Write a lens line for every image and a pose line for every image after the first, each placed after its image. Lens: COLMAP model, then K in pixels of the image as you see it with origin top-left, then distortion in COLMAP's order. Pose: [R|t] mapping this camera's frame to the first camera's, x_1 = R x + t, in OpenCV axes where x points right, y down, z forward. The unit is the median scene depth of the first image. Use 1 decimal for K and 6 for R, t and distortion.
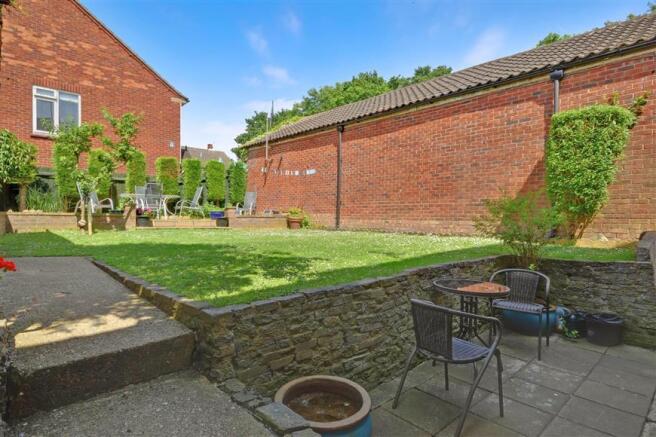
lens RADIAL K [[348.9, 0, 335.7], [0, 348.9, 232.5], [0, 0, 1]] dist [0.013099, 0.000562]
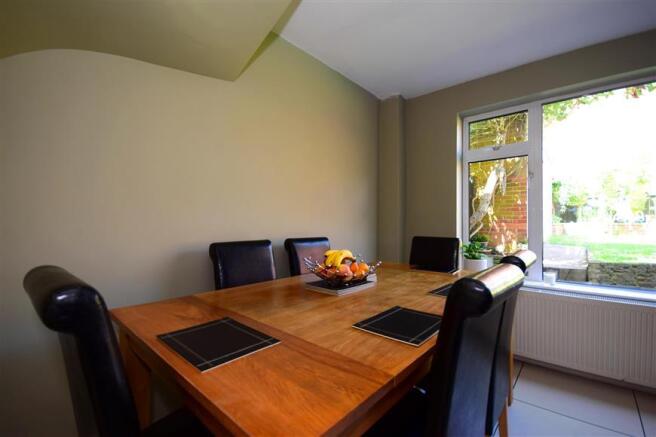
lens RADIAL K [[290.1, 0, 334.1], [0, 290.1, 219.8], [0, 0, 1]] dist [-0.003479, -0.000304]
pose [[0.088818, -0.021898, -0.995807, 0.283292], [-0.041095, 0.998826, -0.025630, 0.008346], [0.995200, 0.043199, 0.087813, -0.194217]]
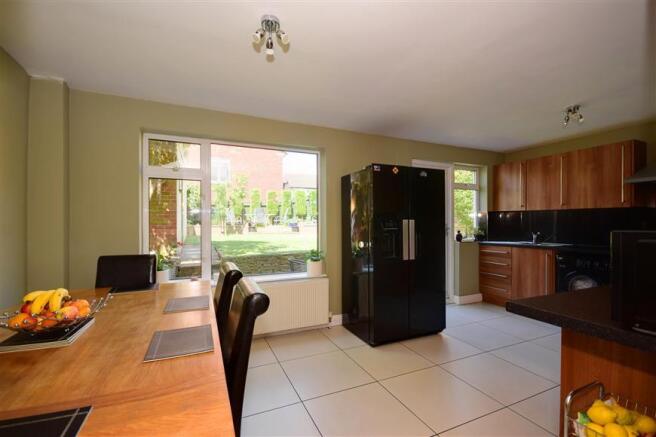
lens RADIAL K [[290.1, 0, 328.6], [0, 290.1, 222.2], [0, 0, 1]] dist [-0.003479, -0.000304]
pose [[0.939976, -0.013216, -0.340983, 0.283087], [-0.002067, 0.999011, -0.044418, -0.001028], [0.341233, 0.042457, 0.939019, -0.241469]]
